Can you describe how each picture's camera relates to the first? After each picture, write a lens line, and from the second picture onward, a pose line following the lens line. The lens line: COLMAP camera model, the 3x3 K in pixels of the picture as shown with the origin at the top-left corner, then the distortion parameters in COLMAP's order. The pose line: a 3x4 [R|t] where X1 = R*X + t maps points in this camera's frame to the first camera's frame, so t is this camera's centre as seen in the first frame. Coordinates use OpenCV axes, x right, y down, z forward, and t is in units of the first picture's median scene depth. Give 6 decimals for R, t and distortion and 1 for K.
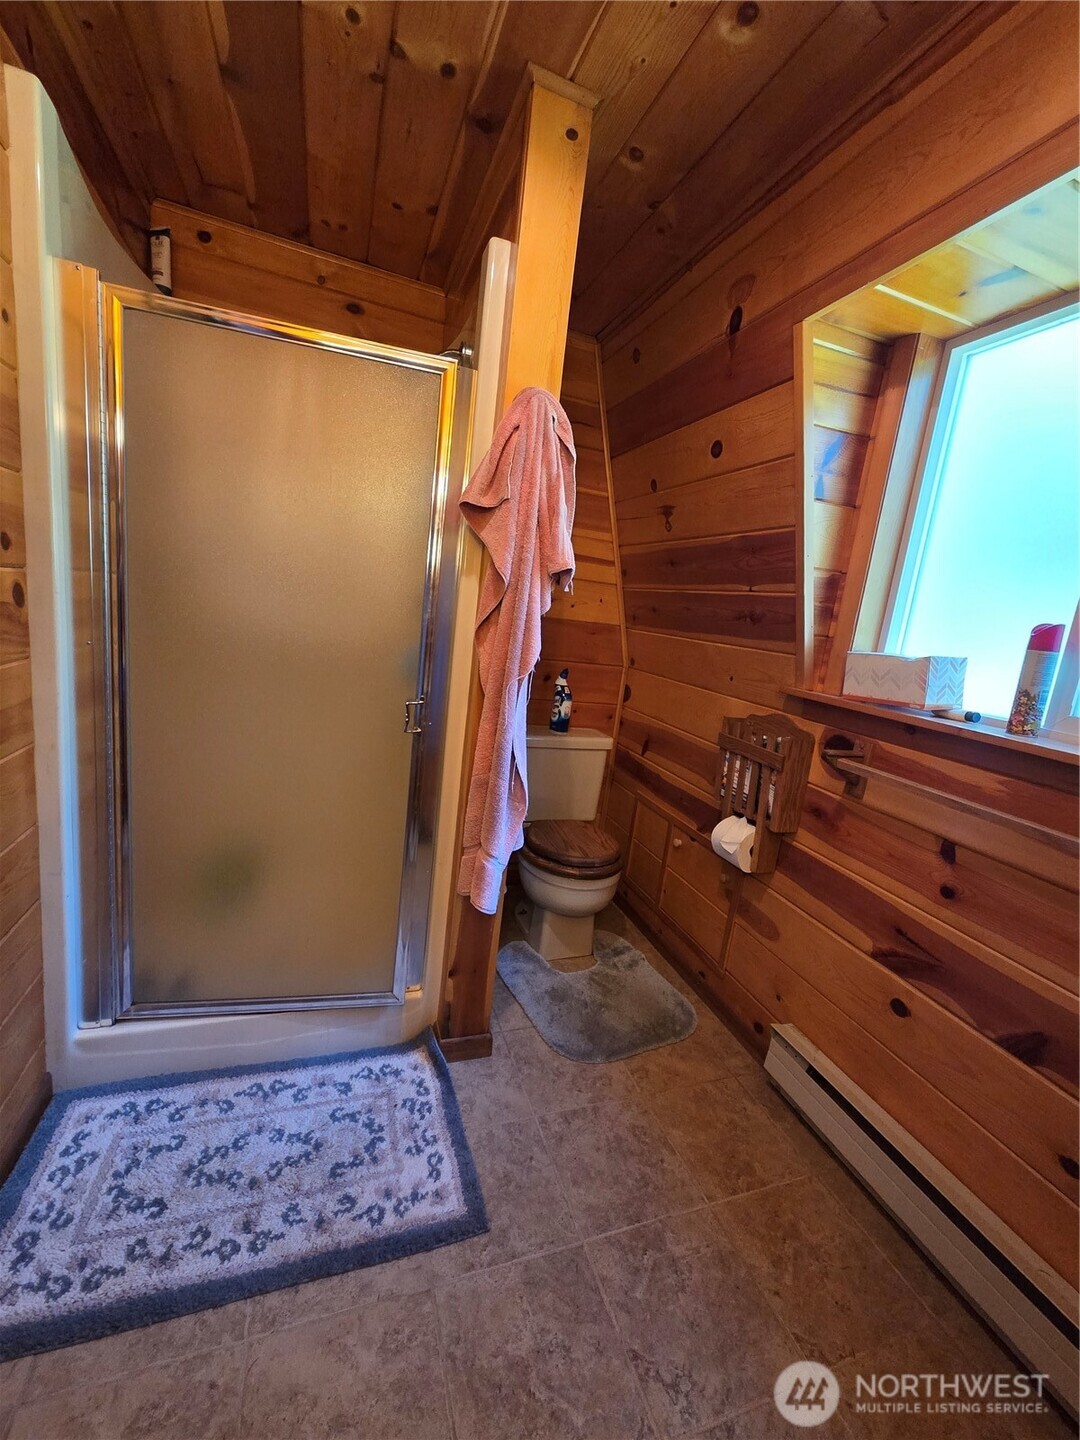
lens RADIAL K [[585.1, 0, 545.7], [0, 585.1, 720.0], [0, 0, 1]] dist [0.005739, -0.001058]
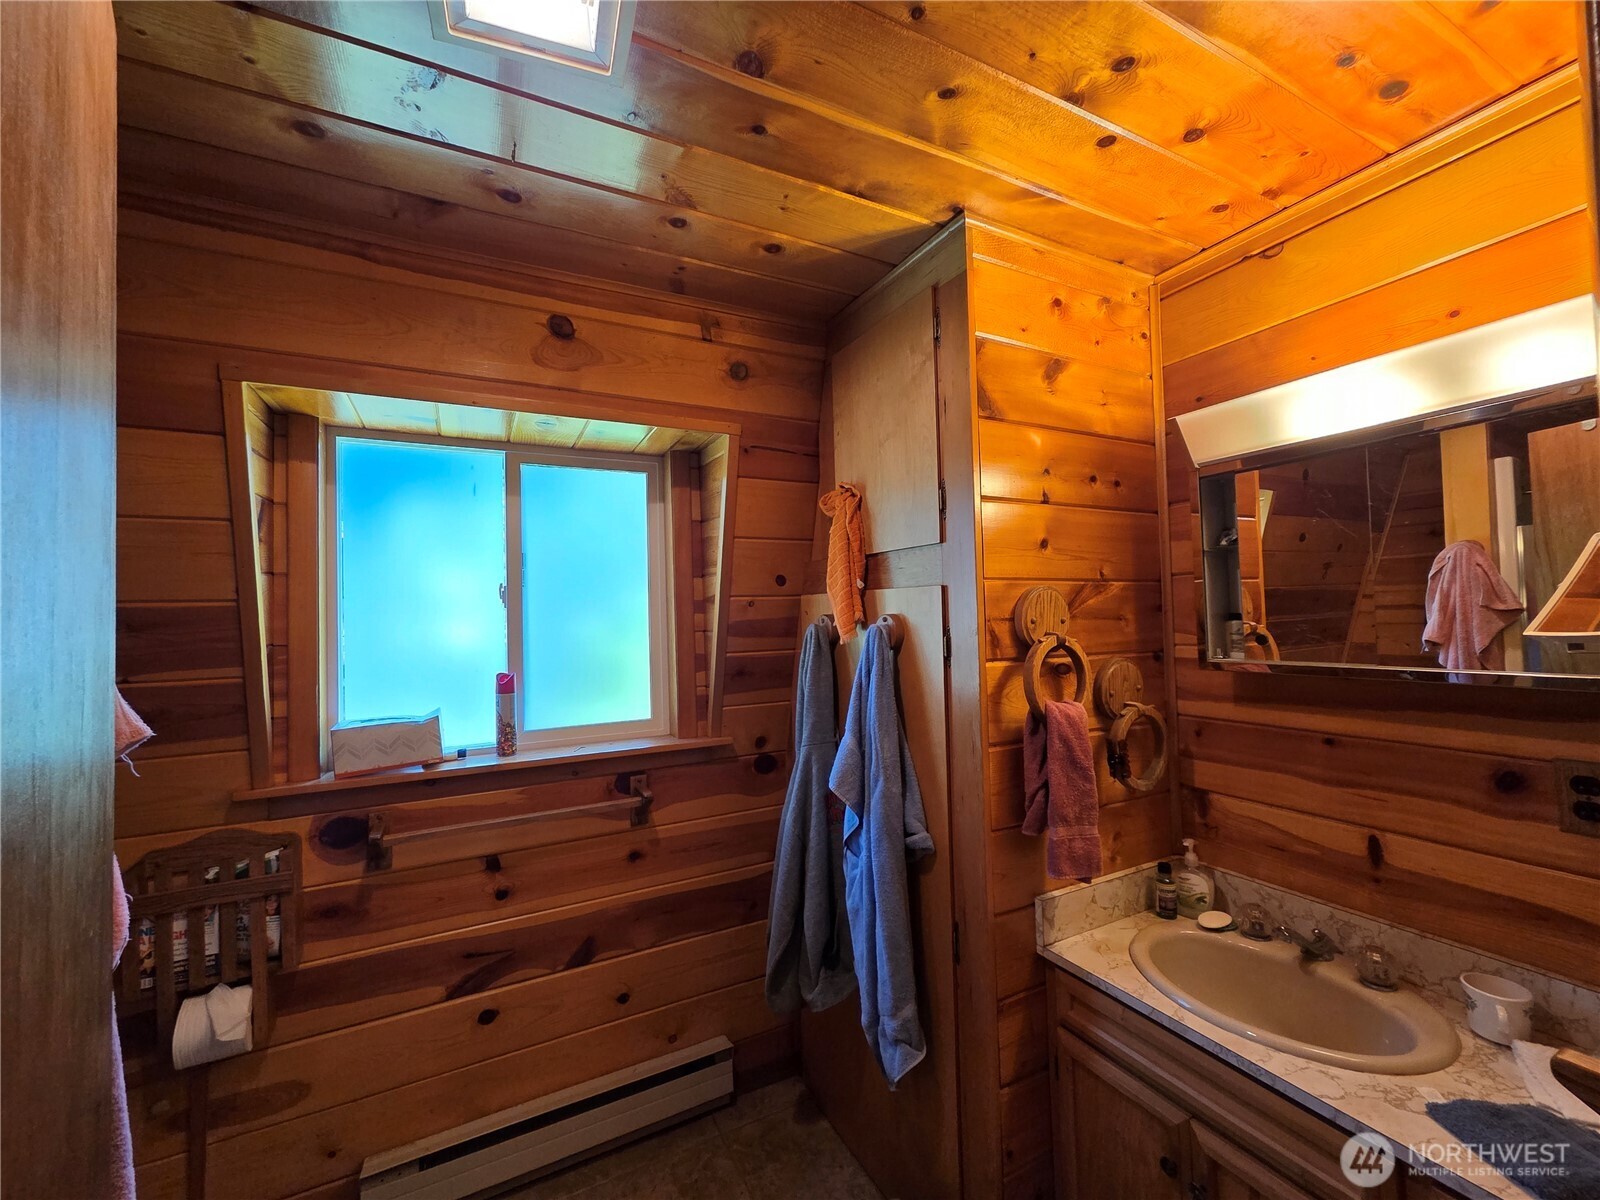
lens RADIAL K [[650.1, 0, 805.3], [0, 650.1, 595.3], [0, 0, 1]] dist [0.005739, -0.001058]
pose [[-0.125385, -0.086935, 0.988292, -0.560225], [0.192316, 0.975129, 0.110176, -0.280494], [-0.973290, 0.203879, -0.105548, 0.313516]]
